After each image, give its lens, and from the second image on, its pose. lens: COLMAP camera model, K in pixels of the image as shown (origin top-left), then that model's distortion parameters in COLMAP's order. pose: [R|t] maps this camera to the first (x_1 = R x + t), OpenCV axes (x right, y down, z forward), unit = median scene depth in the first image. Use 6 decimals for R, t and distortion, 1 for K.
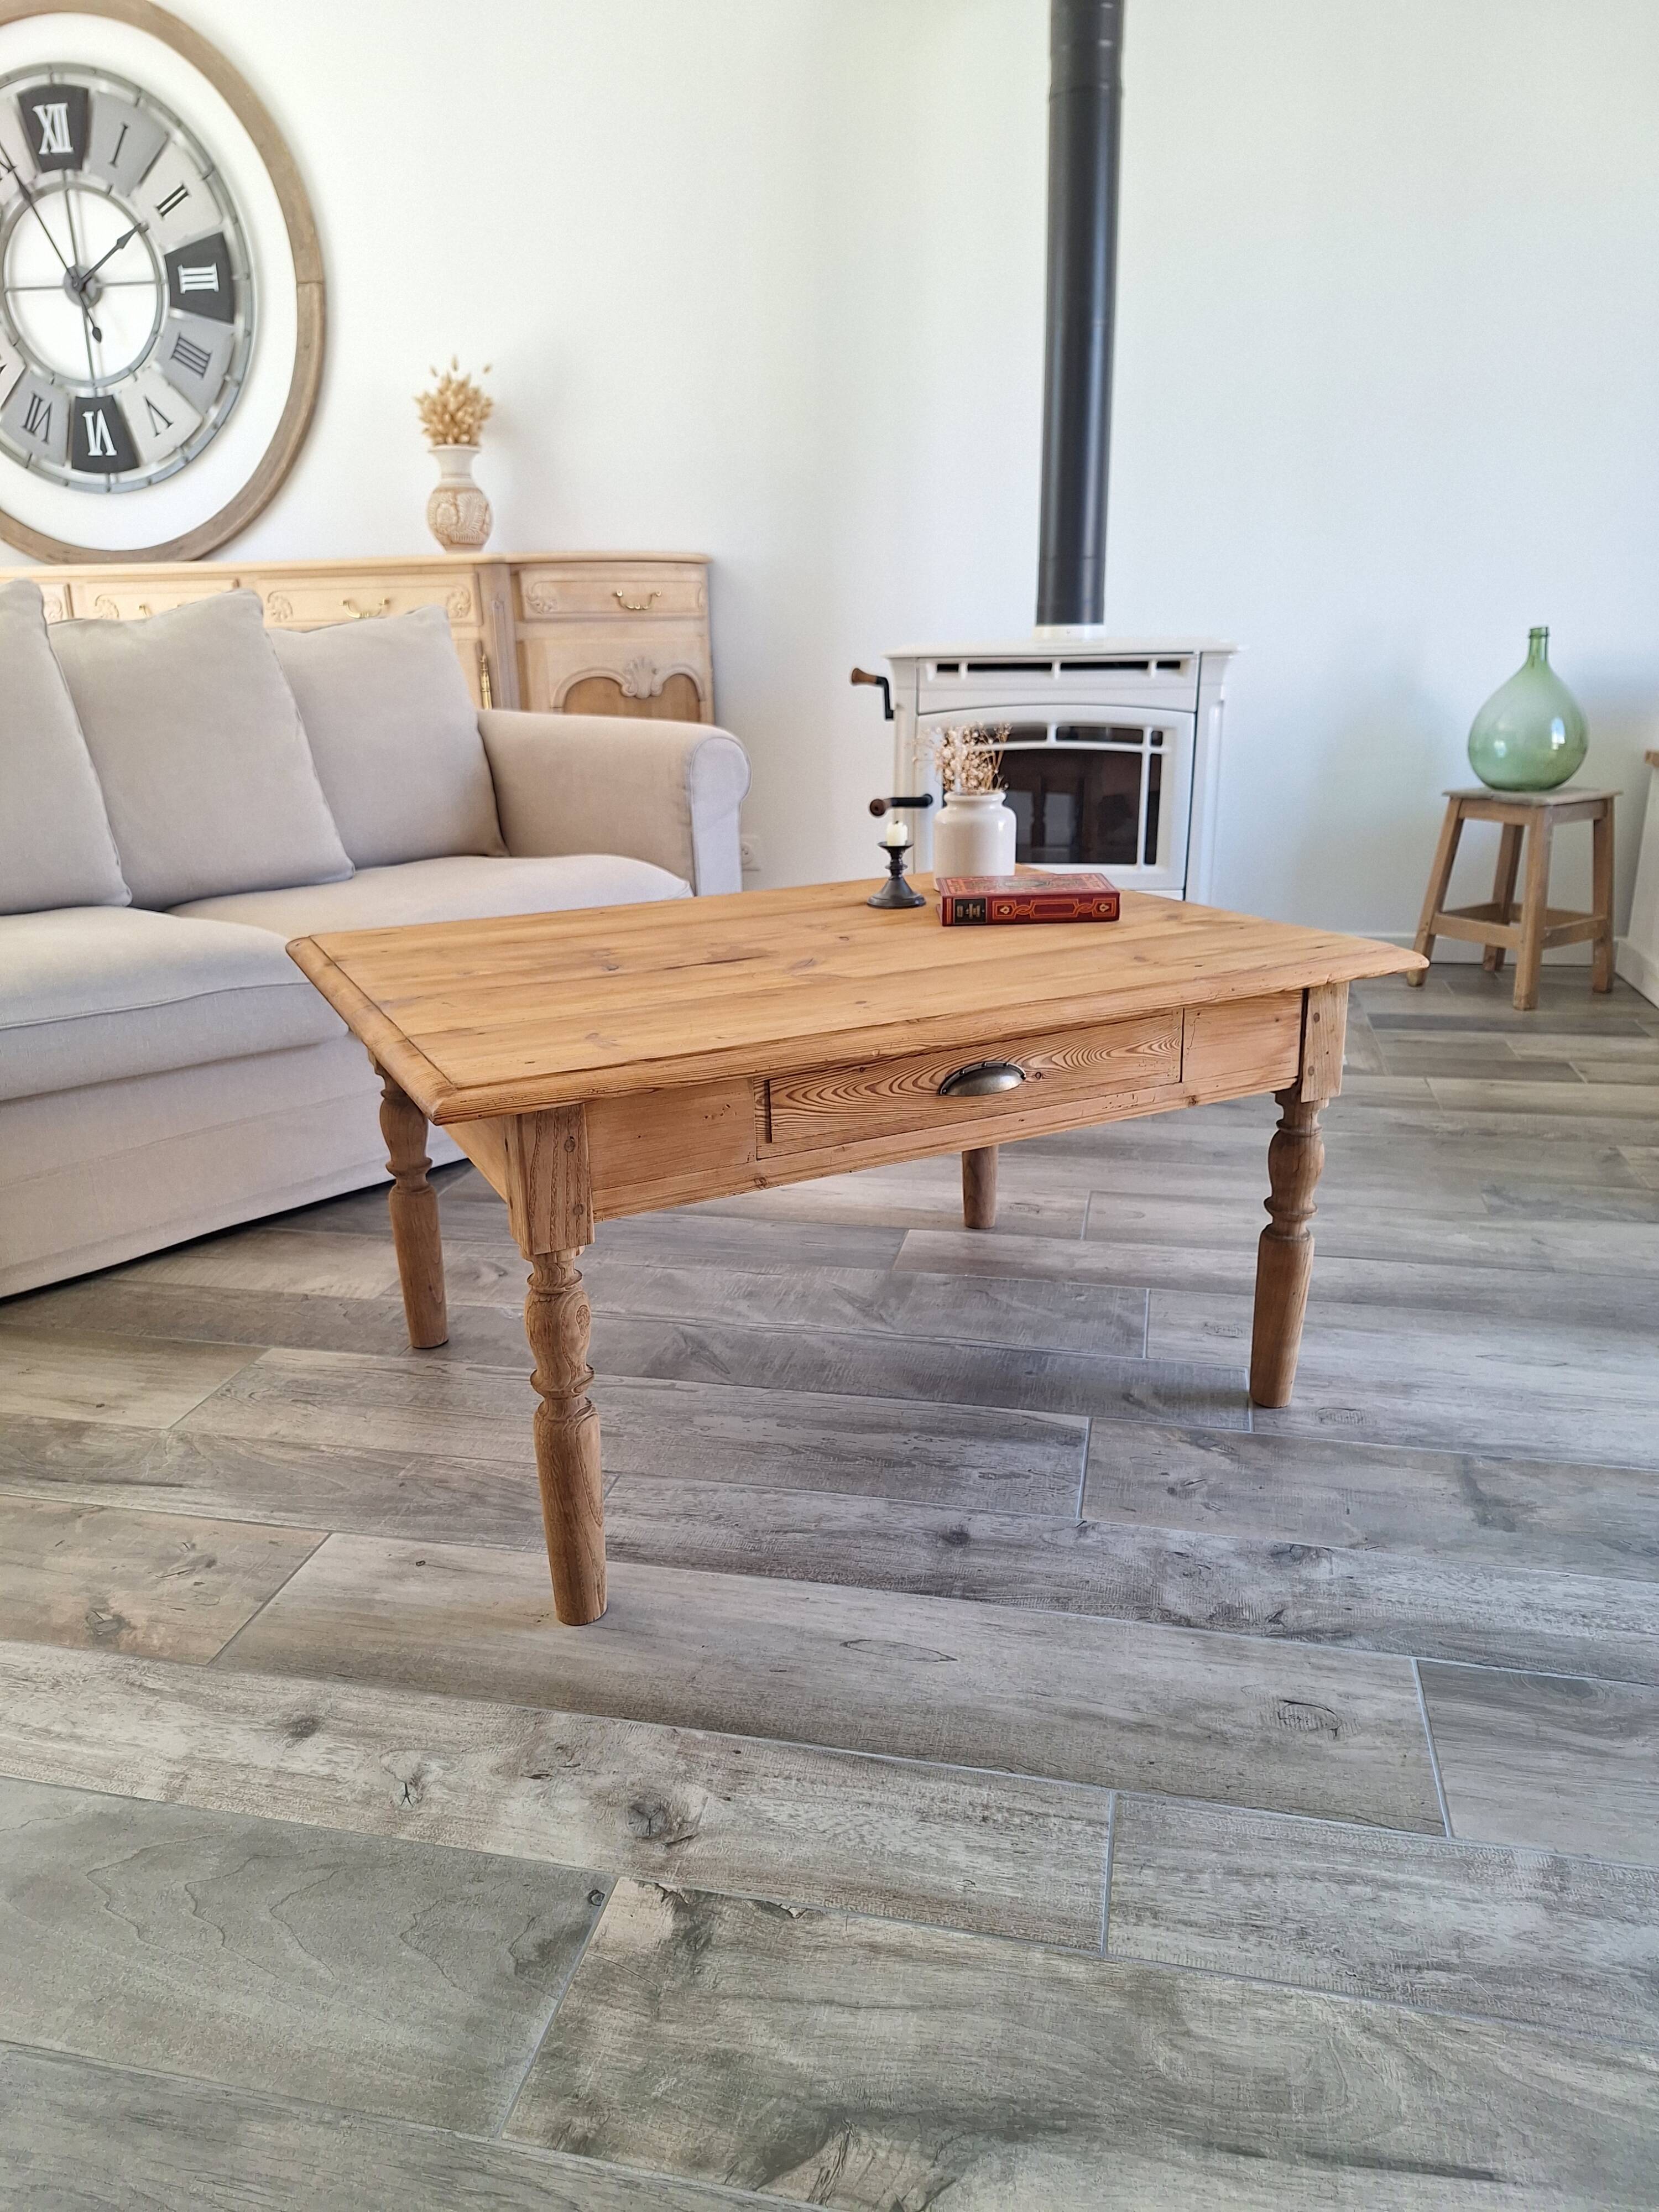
lens RADIAL K [[1543.0, 0, 823.4], [0, 1543.0, 1114.2], [0, 0, 1]] dist [0.079422, -0.101196]
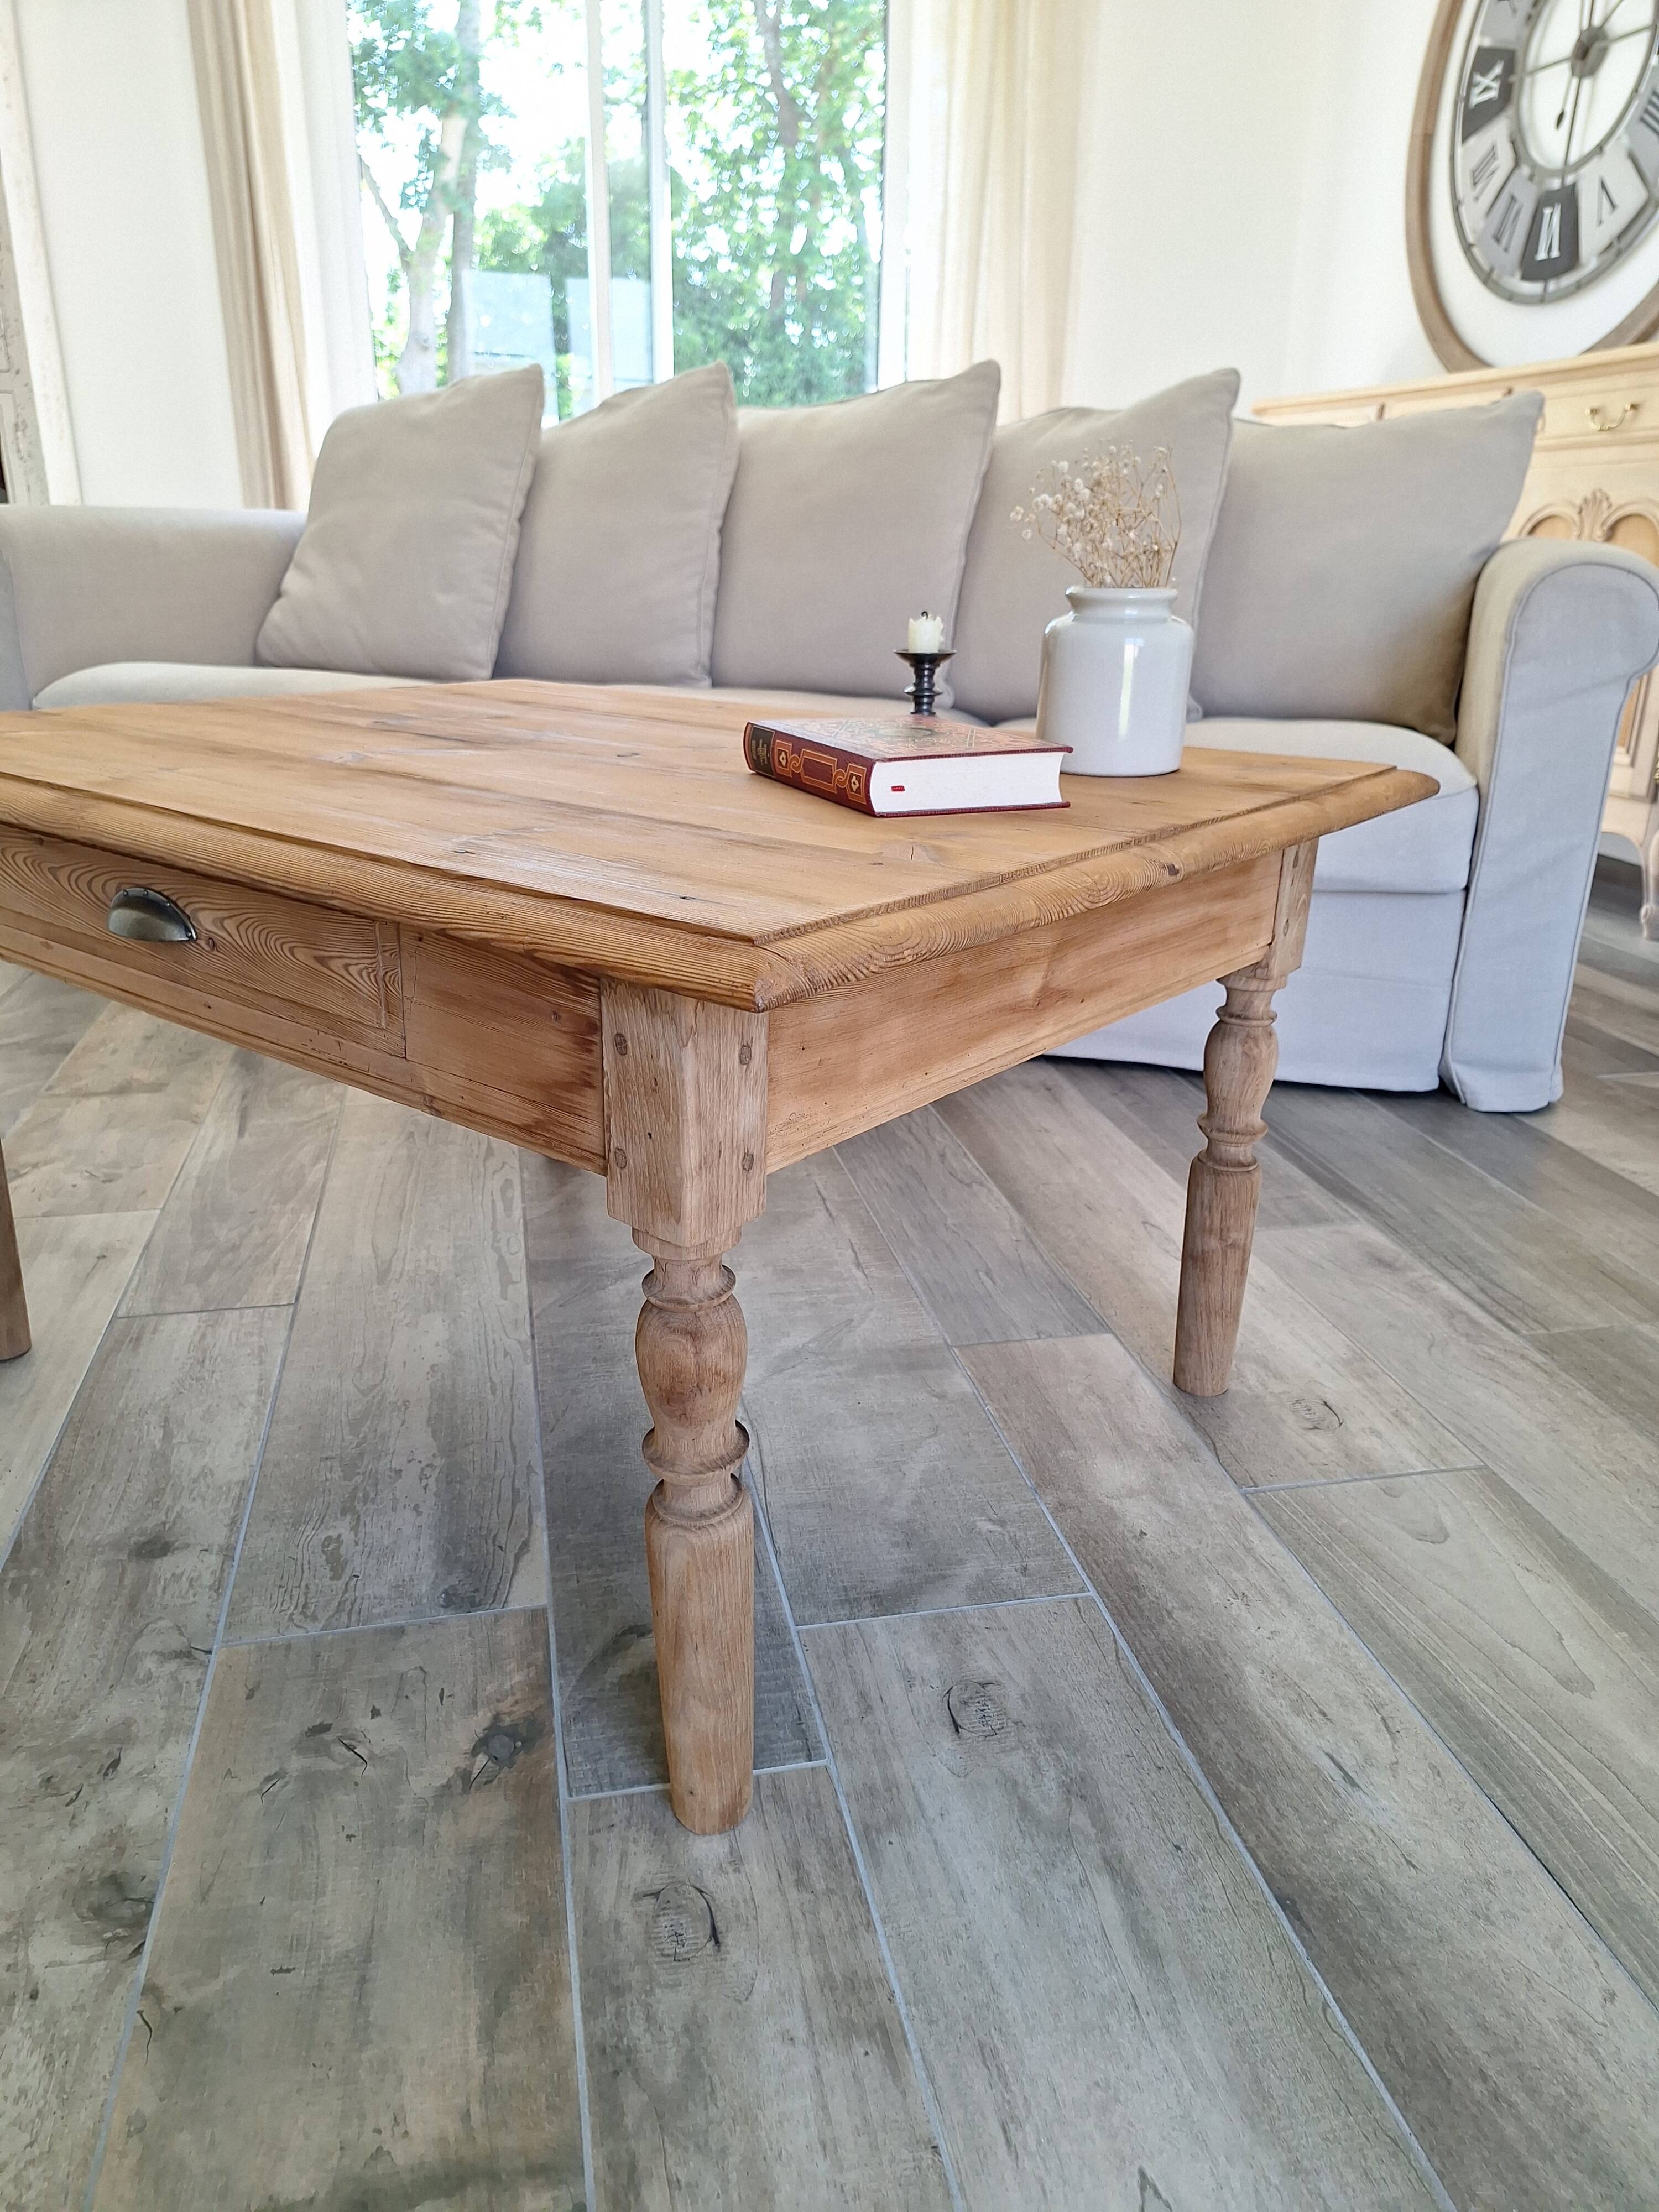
lens RADIAL K [[1577.6, 0, 826.1], [0, 1577.6, 1103.5], [0, 0, 1]] dist [0.003250, 0.003167]
pose [[0.418050, 0.339008, -0.842797, 0.720242], [-0.304888, 0.926305, 0.221366, -0.163211], [0.855732, 0.164416, 0.490601, 0.830429]]
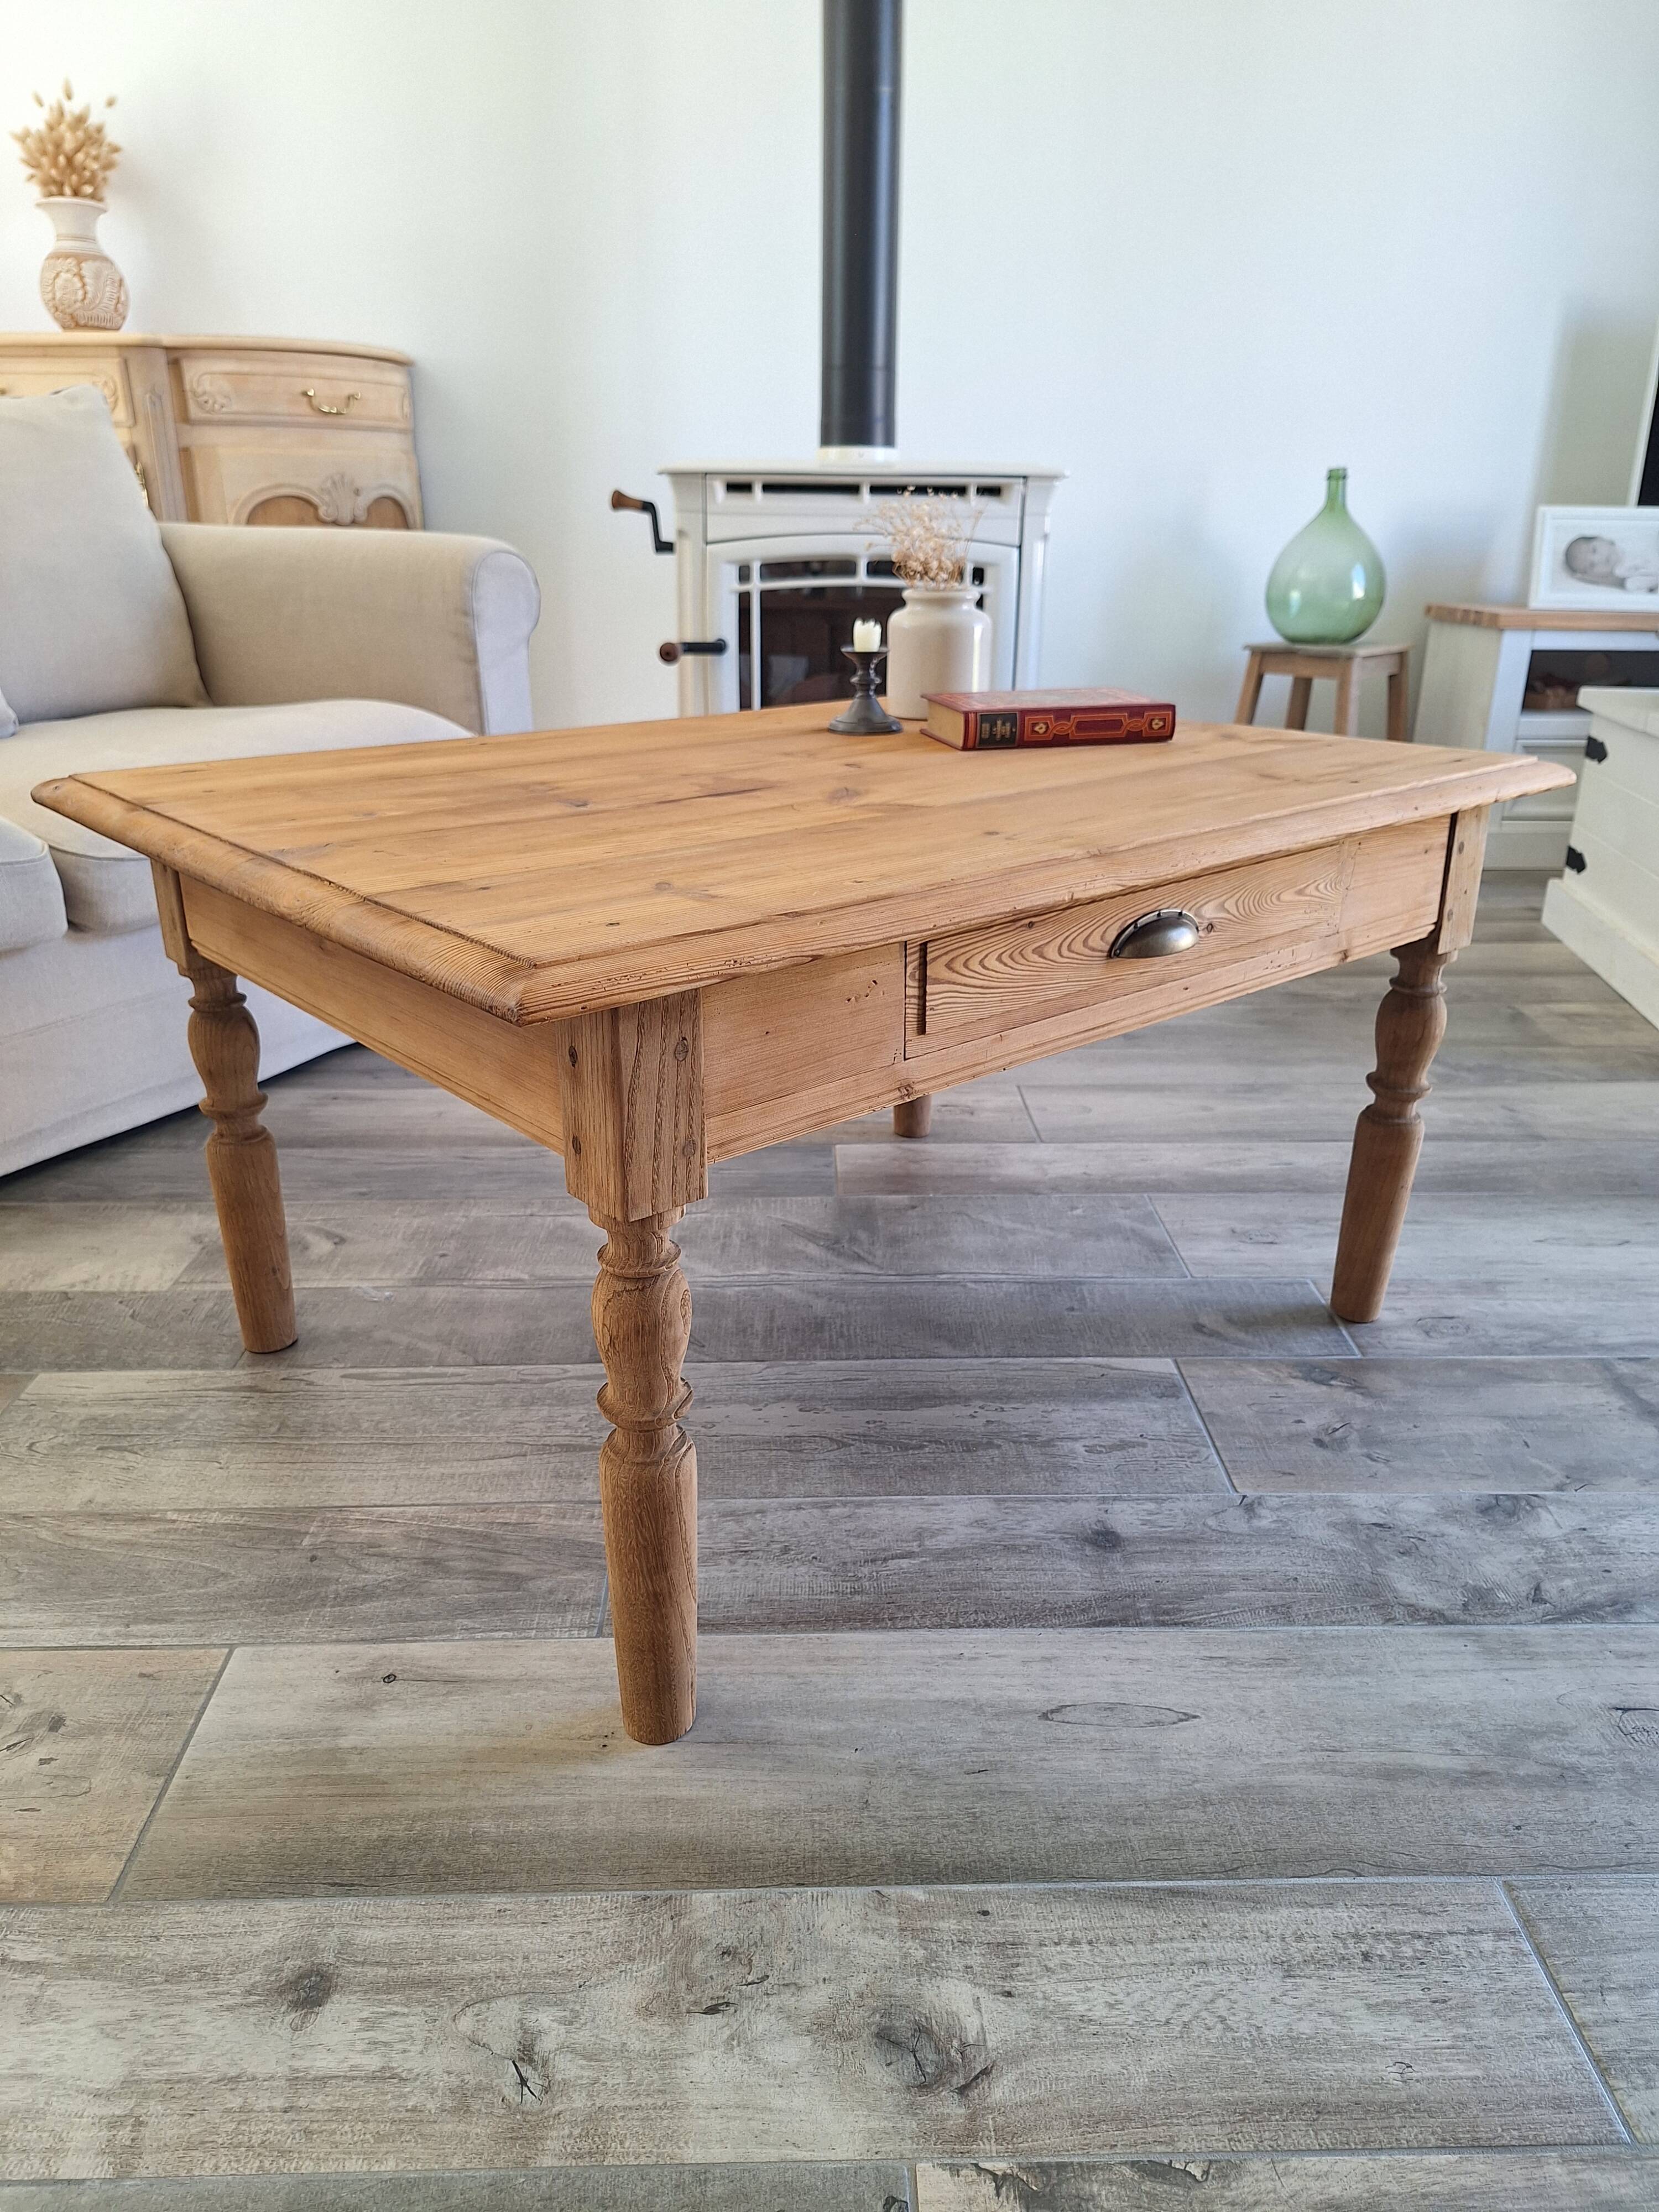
lens RADIAL K [[1557.6, 0, 830.1], [0, 1557.6, 1108.8], [0, 0, 1]] dist [0.045148, -0.048450]
pose [[0.969195, -0.064480, 0.237705, -0.205286], [0.051051, 0.996755, 0.062227, 0.005086], [-0.240946, -0.048175, 0.969342, 0.277723]]
